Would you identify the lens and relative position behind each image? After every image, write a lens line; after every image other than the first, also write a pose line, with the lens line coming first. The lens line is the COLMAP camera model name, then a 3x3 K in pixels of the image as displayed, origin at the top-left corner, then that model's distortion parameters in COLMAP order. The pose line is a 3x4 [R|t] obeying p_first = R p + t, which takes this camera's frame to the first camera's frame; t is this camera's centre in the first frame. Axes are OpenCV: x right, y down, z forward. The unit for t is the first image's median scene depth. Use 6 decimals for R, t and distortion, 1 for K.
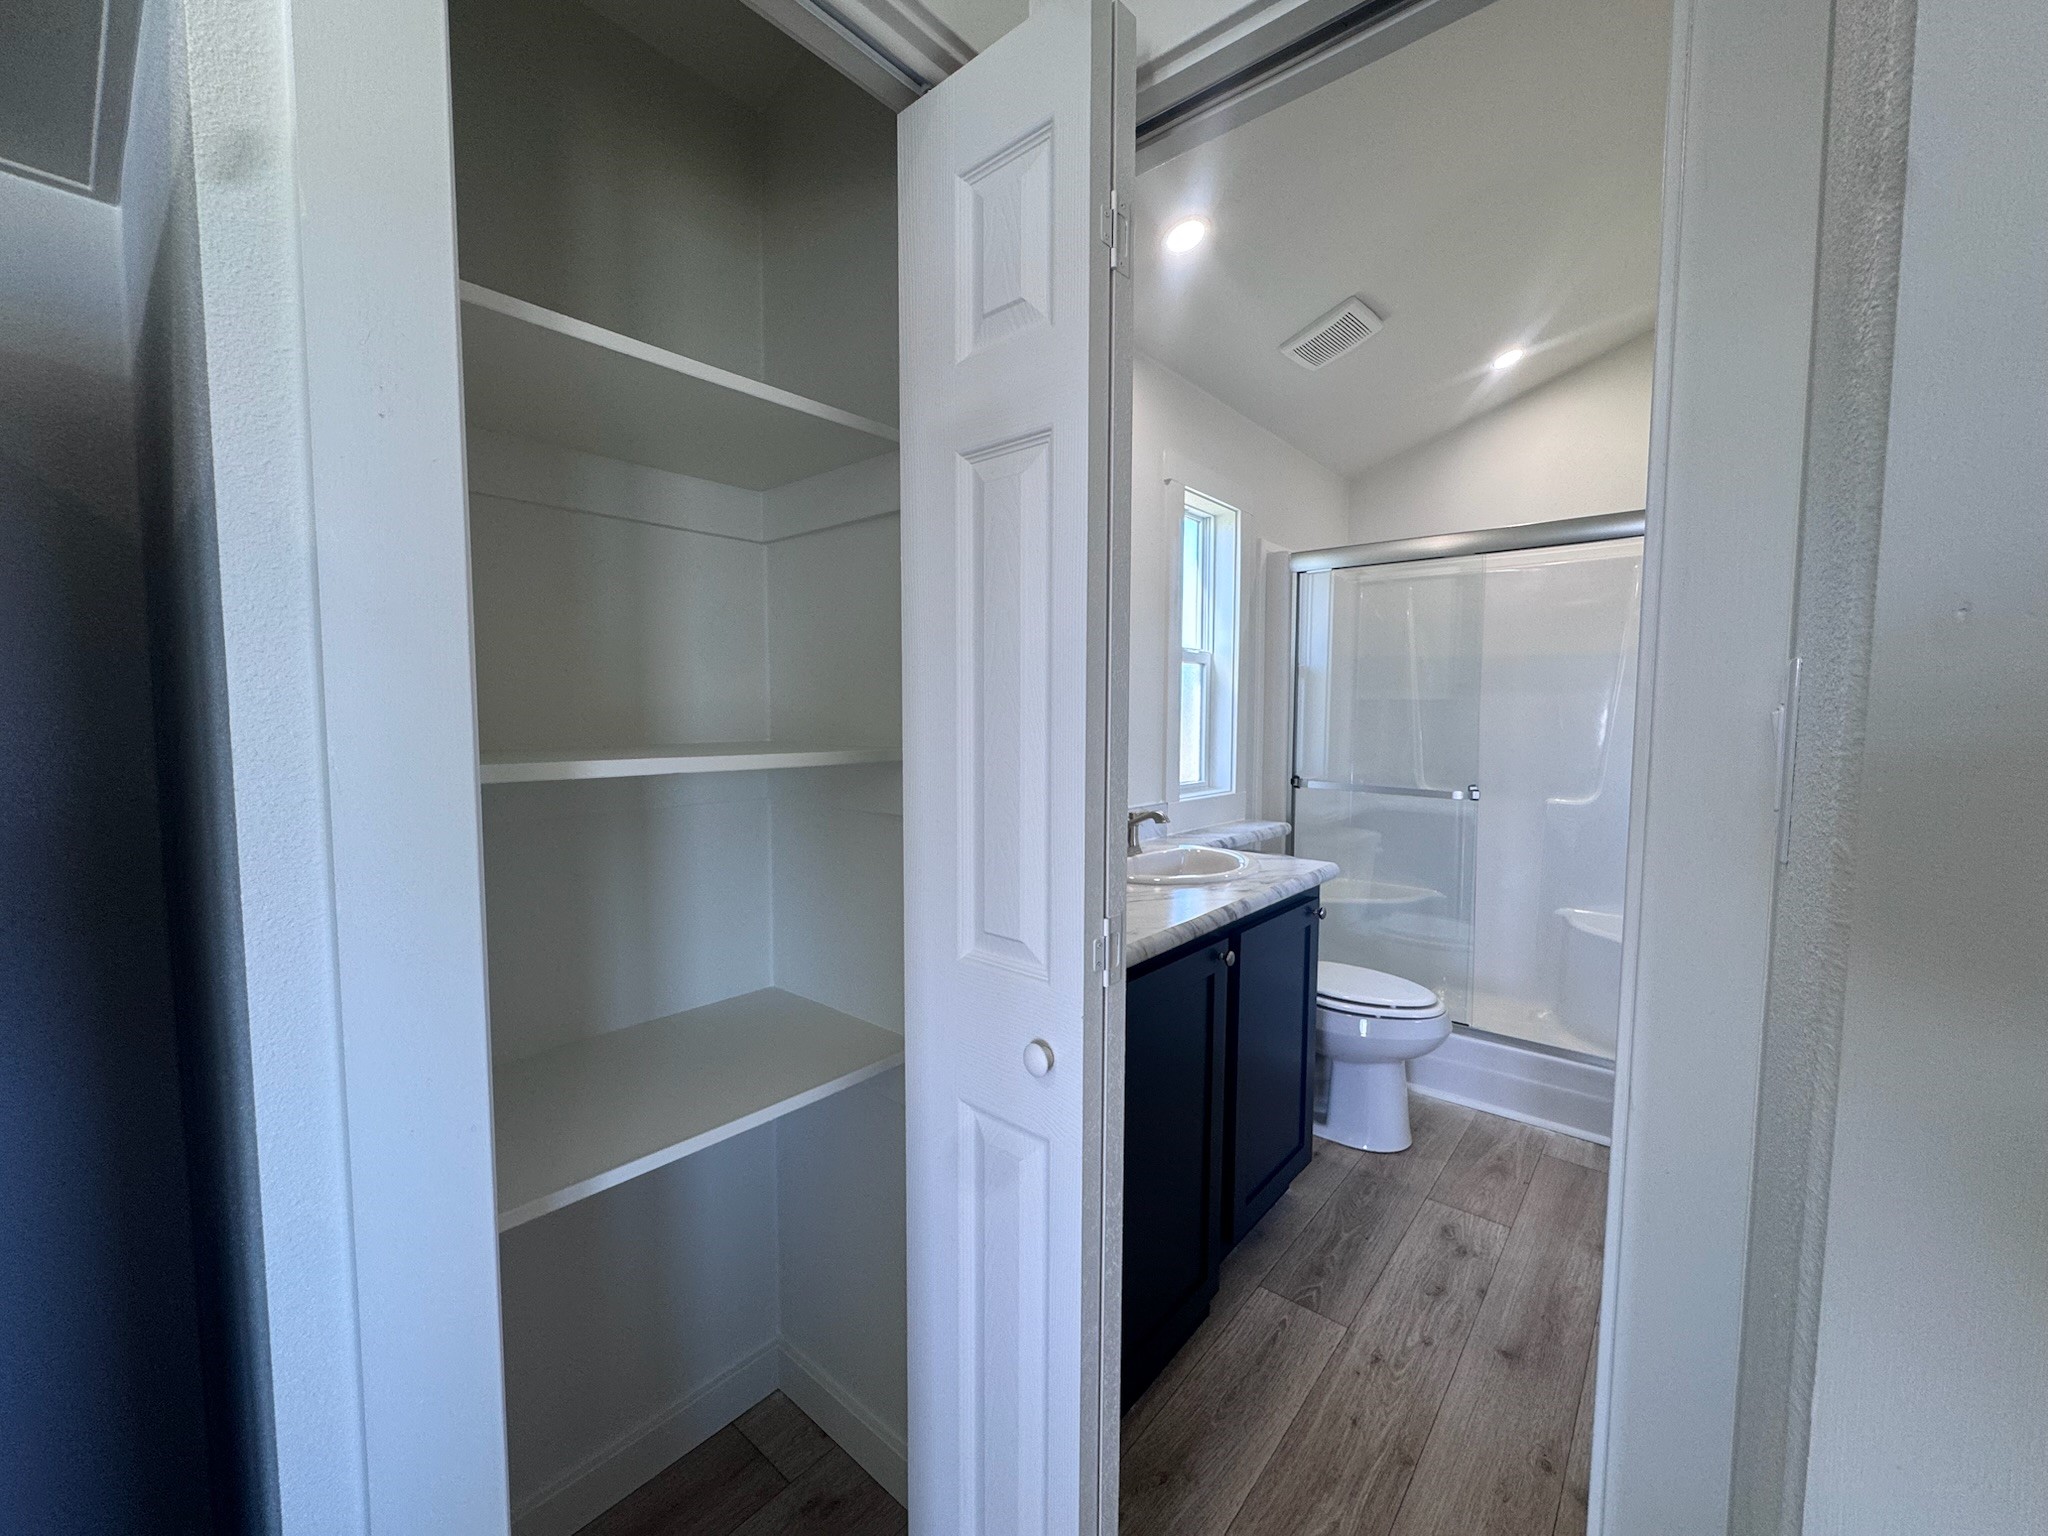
lens RADIAL K [[817.5, 0, 1022.7], [0, 817.5, 764.6], [0, 0, 1]] dist [-0.000218, -0.001599]
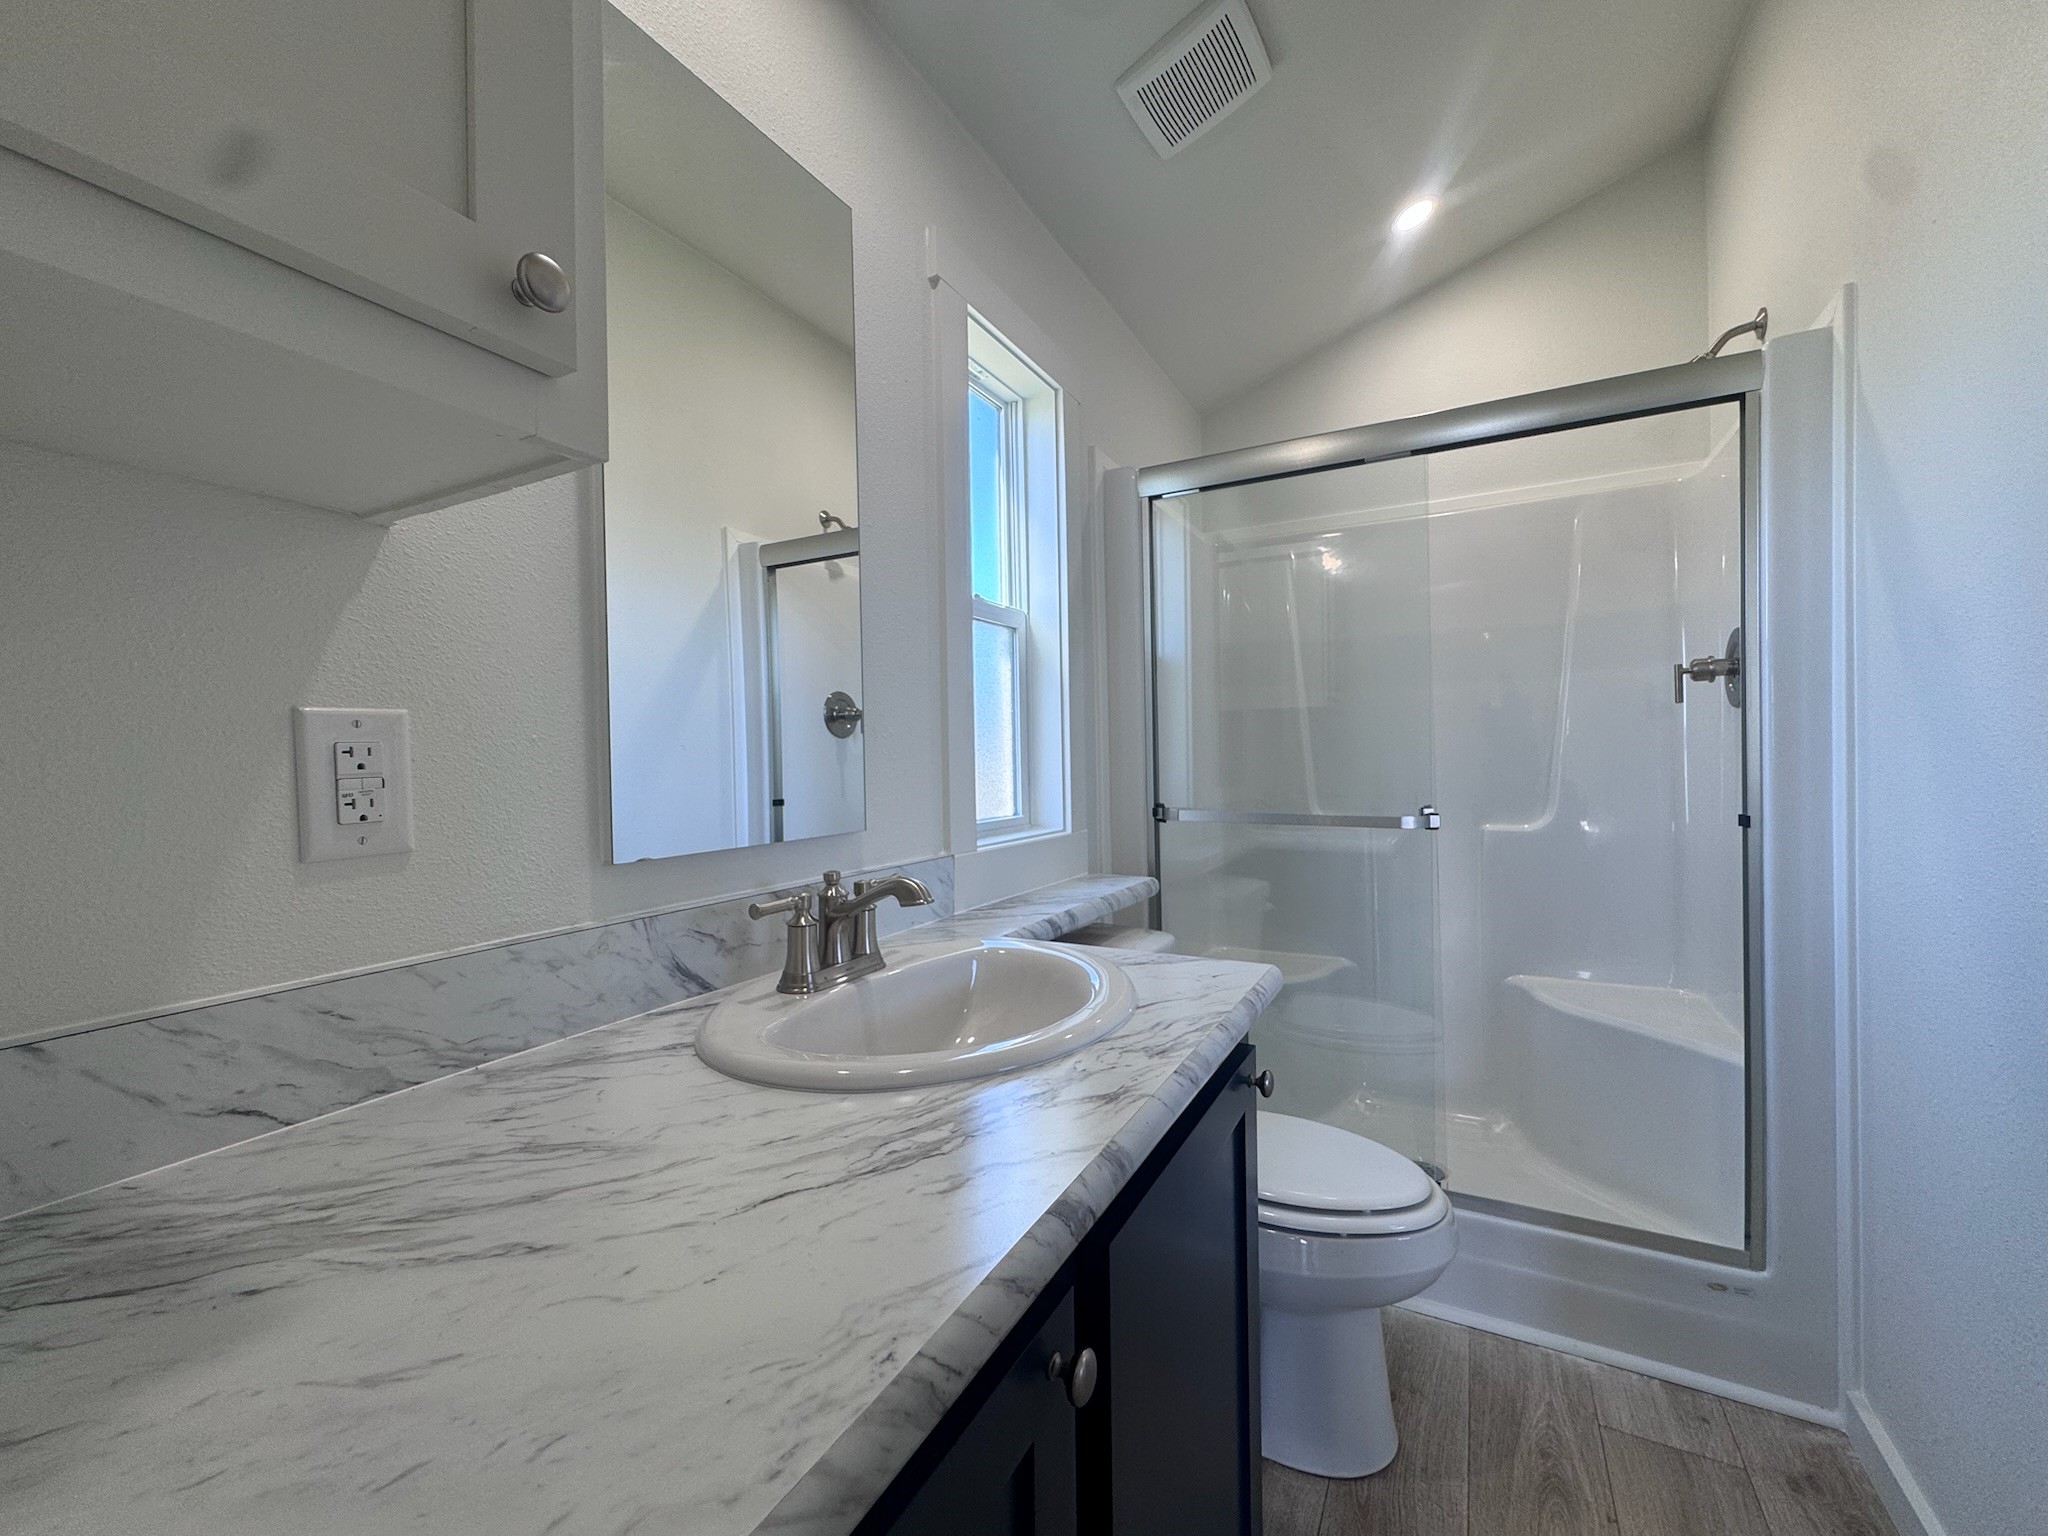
lens RADIAL K [[817.5, 0, 1018.1], [0, 817.5, 780.5], [0, 0, 1]] dist [-0.000218, -0.001599]
pose [[0.980670, -0.027589, 0.193715, 0.103453], [0.035443, 0.998679, -0.037195, 0.016512], [-0.192433, 0.043342, 0.980352, 0.405349]]
